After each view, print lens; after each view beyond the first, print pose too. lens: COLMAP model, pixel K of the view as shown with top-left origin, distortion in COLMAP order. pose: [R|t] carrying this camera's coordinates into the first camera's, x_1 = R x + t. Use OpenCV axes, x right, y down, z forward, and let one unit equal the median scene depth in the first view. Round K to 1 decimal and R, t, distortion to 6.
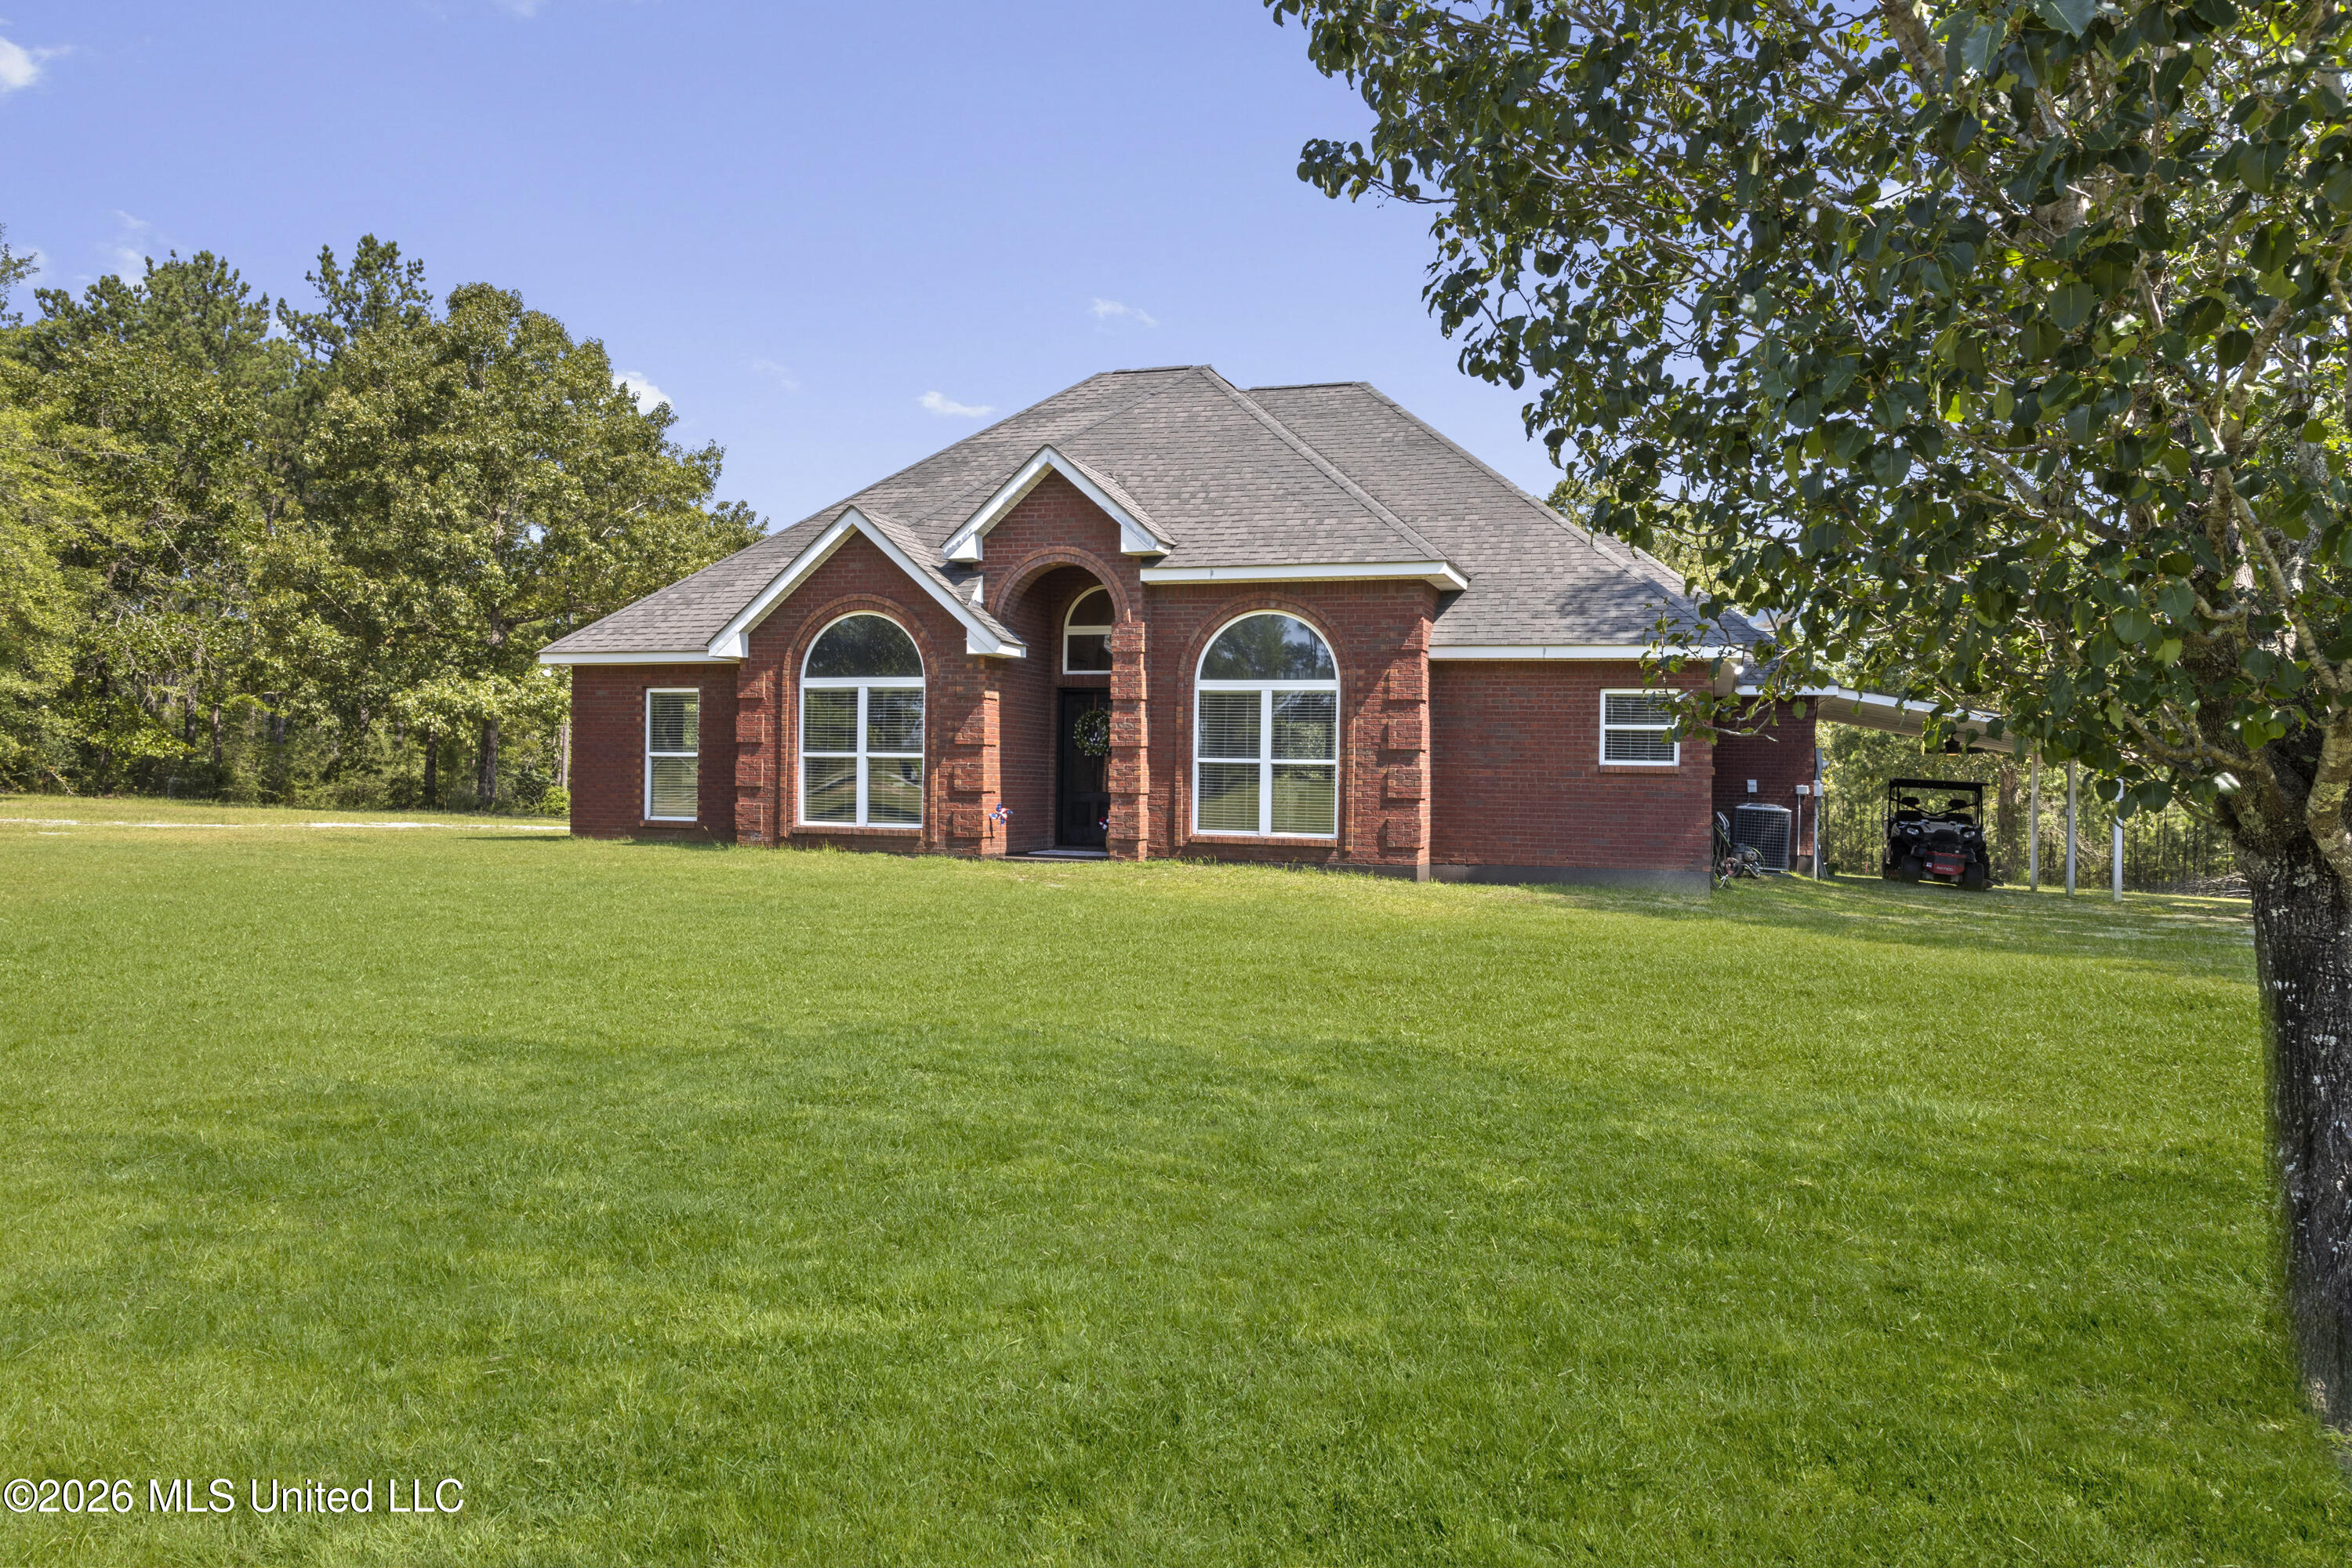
lens RADIAL K [[1654.1, 0, 1182.4], [0, 1654.1, 774.5], [0, 0, 1]] dist [0.009978, 0.001283]
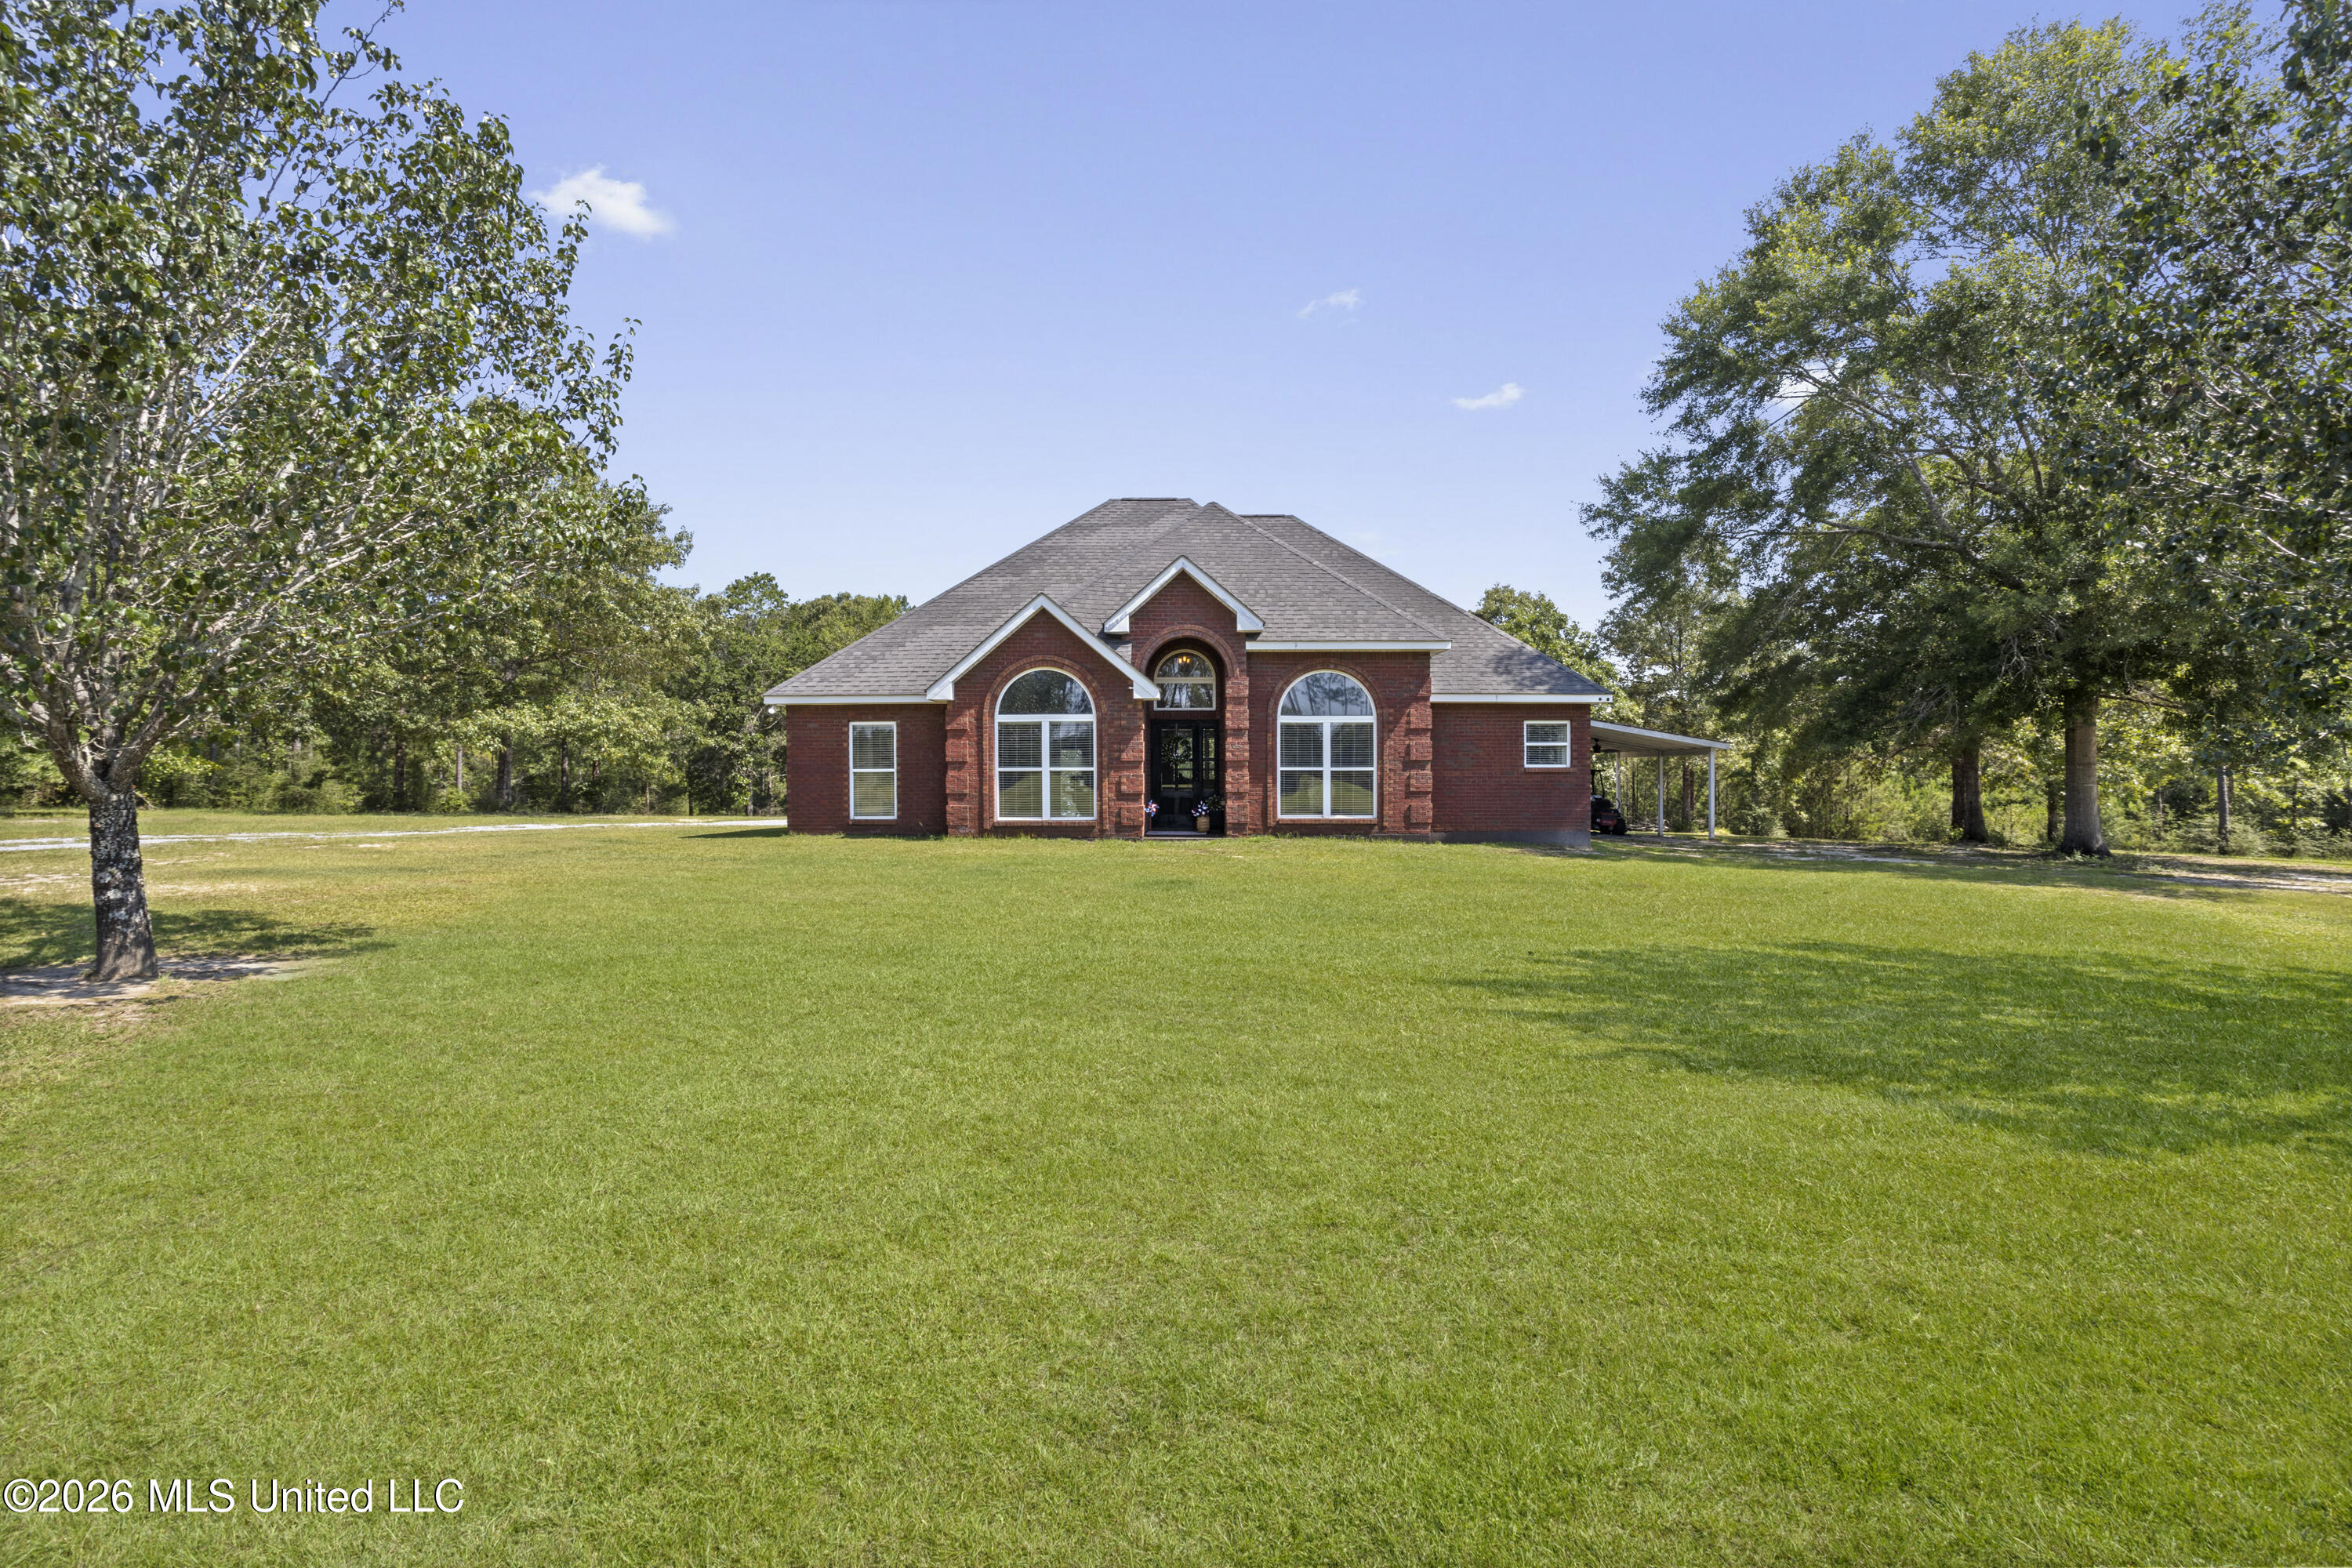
lens RADIAL K [[1130.5, 0, 1175.6], [0, 1130.5, 783.7], [0, 0, 1]] dist [0.004009, 0.002989]
pose [[0.955507, -0.022965, 0.294073, -0.377326], [0.017279, 0.999610, 0.021917, -0.019004], [-0.294462, -0.015861, 0.955531, 0.043430]]
